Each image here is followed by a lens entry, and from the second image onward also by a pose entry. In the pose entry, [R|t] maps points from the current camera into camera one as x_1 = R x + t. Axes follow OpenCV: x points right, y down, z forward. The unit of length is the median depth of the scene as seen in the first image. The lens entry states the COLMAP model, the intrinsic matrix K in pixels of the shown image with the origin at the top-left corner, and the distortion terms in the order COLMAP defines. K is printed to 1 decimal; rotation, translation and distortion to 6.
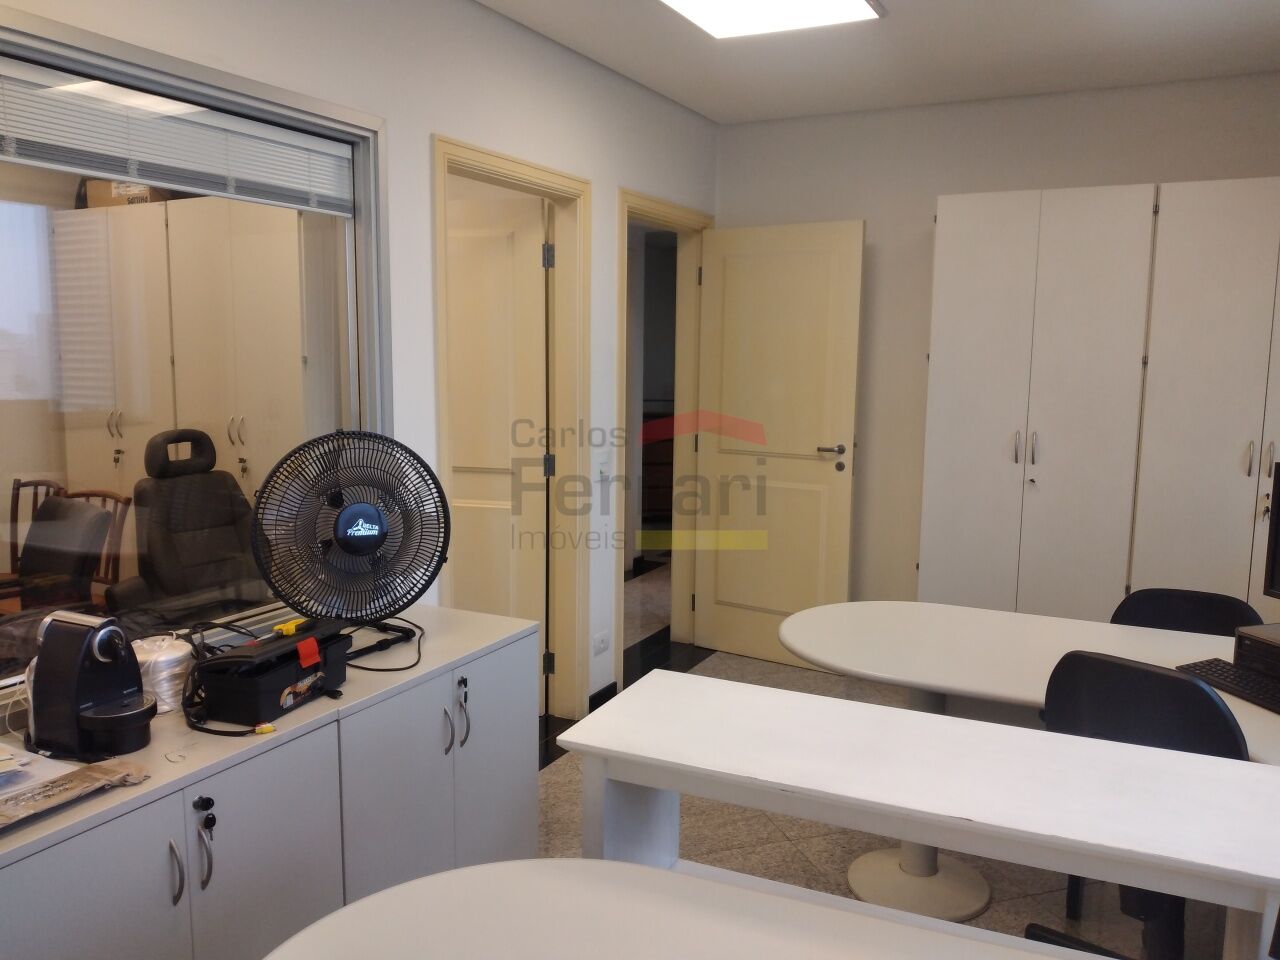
lens RADIAL K [[1015.9, 0, 640.4], [0, 1015.9, 483.2], [0, 0, 1]] dist [0.045653, -0.025297]
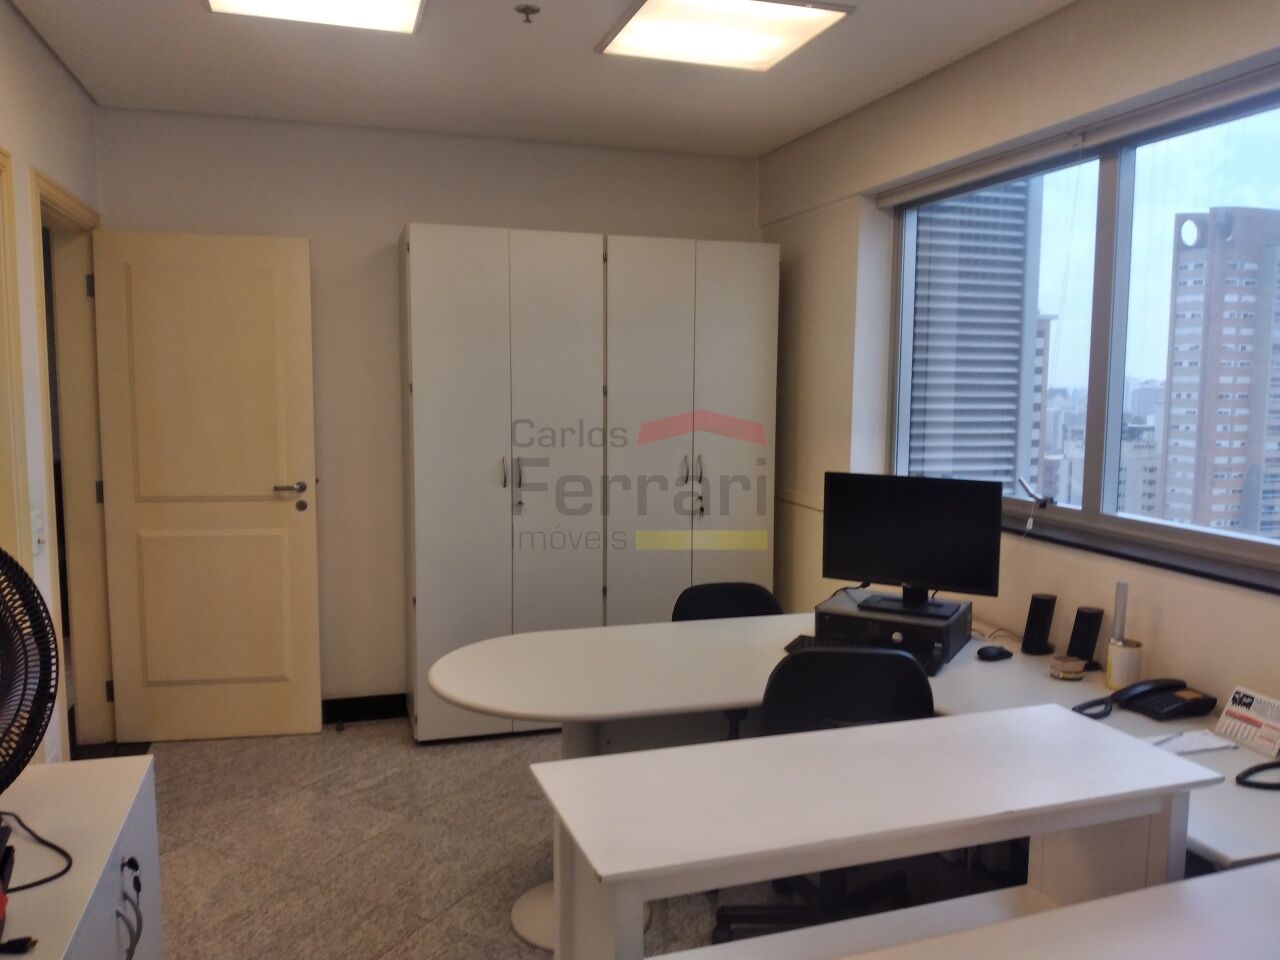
lens RADIAL K [[1015.9, 0, 641.2], [0, 1015.9, 484.9], [0, 0, 1]] dist [0.045653, -0.025297]
pose [[0.725975, -0.078019, 0.683281, -0.207217], [0.088887, 0.995855, 0.019269, -0.025594], [-0.681953, 0.046746, 0.729901, 0.124702]]
